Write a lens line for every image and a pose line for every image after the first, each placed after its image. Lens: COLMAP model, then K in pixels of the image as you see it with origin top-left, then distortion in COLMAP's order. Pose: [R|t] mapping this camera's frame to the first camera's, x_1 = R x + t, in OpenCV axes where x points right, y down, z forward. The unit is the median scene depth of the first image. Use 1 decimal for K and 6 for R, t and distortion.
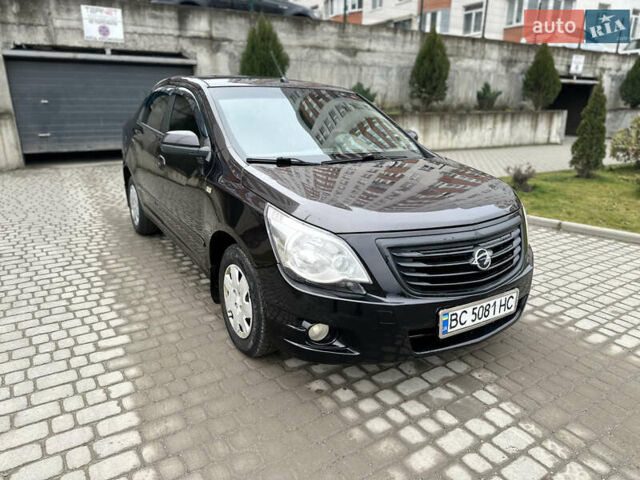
lens RADIAL K [[453.3, 0, 321.0], [0, 453.3, 241.6], [0, 0, 1]] dist [0.021627, -0.025625]
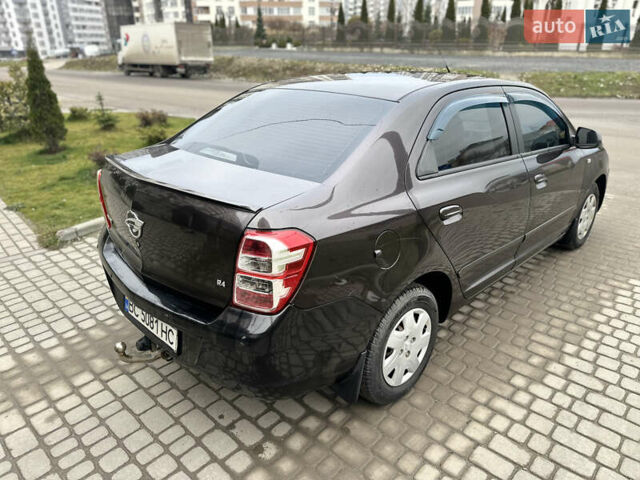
lens RADIAL K [[456.5, 0, 325.8], [0, 456.5, 235.6], [0, 0, 1]] dist [0.000995, -0.002262]
pose [[-0.226632, -0.376352, 0.898330, -1.056195], [0.282398, 0.857318, 0.430414, -0.561810], [-0.932142, 0.351232, -0.088015, 1.460717]]
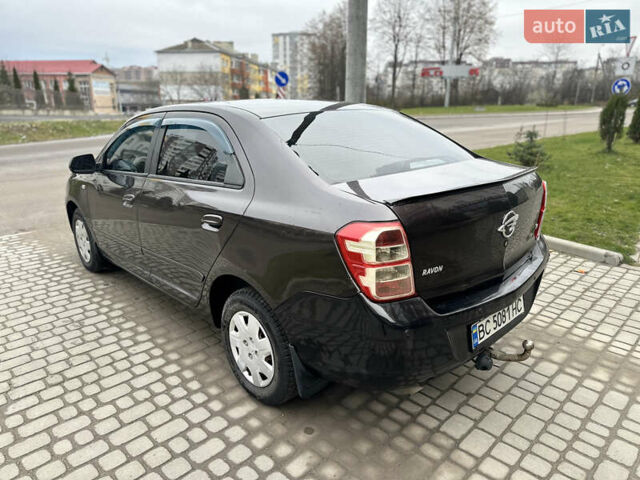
lens RADIAL K [[451.6, 0, 317.9], [0, 451.6, 242.9], [0, 0, 1]] dist [0.021266, -0.022782]
pose [[-0.982611, 0.042743, -0.180688, -0.116072], [-0.064750, 0.833168, 0.549216, -0.688307], [0.174019, 0.551365, -0.815913, 2.092637]]
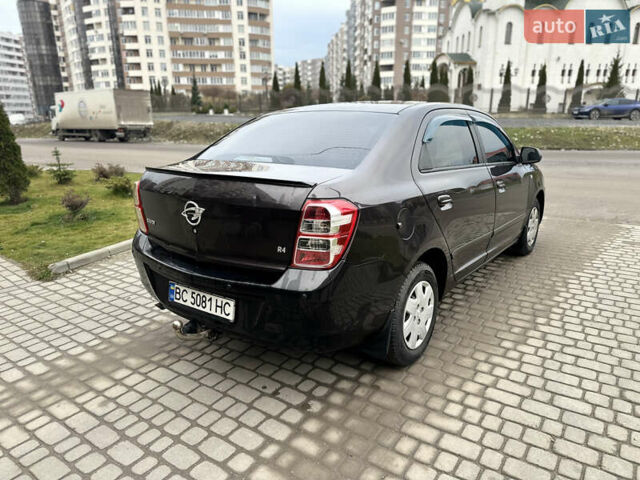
lens RADIAL K [[452.1, 0, 320.9], [0, 452.1, 238.6], [0, 0, 1]] dist [0.022013, -0.024238]
pose [[-0.352897, -0.250878, 0.901401, -1.159107], [0.279846, 0.890984, 0.357538, -0.547670], [-0.892833, 0.378427, -0.244219, 1.639113]]
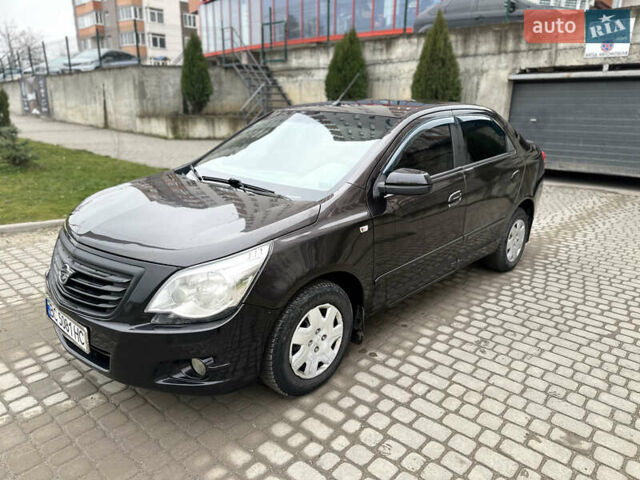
lens RADIAL K [[448.2, 0, 322.2], [0, 448.2, 240.2], [0, 0, 1]] dist [0.042678, -0.047896]
pose [[0.252605, 0.265353, -0.930472, 0.886661], [-0.298241, 0.936189, 0.186017, -0.247641], [0.920458, 0.230516, 0.315625, 0.725774]]
